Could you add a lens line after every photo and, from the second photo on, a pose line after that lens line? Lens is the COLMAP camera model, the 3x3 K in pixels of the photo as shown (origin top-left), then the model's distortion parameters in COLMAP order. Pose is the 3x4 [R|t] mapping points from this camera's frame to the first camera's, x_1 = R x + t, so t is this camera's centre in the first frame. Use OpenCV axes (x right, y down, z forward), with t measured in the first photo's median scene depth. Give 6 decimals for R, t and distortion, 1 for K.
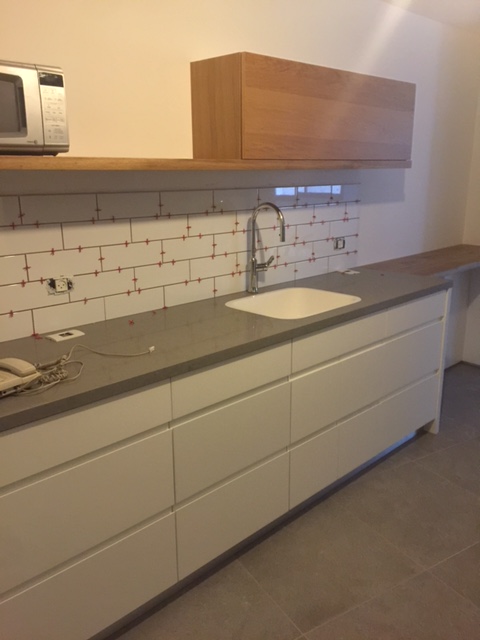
lens RADIAL K [[576.7, 0, 240.0], [0, 576.7, 320.0], [0, 0, 1]] dist [0.246328, -0.615690]
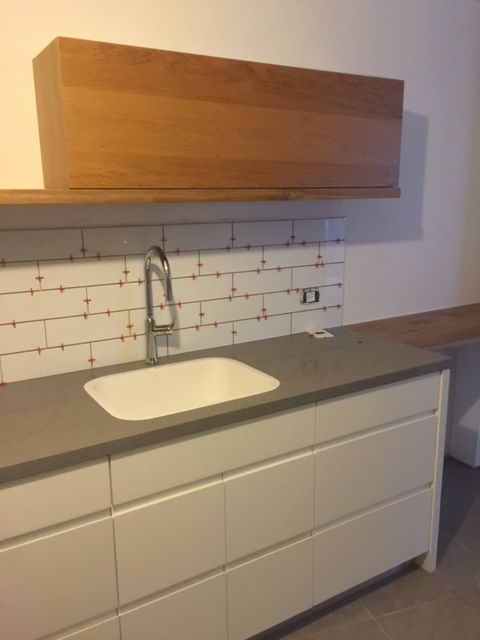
lens RADIAL K [[576.7, 0, 240.0], [0, 576.7, 320.0], [0, 0, 1]] dist [0.246328, -0.615690]
pose [[0.975854, 0.033692, -0.215810, 0.260273], [-0.043520, 0.998213, -0.040951, -0.069478], [0.214045, 0.049355, 0.975576, 0.262901]]
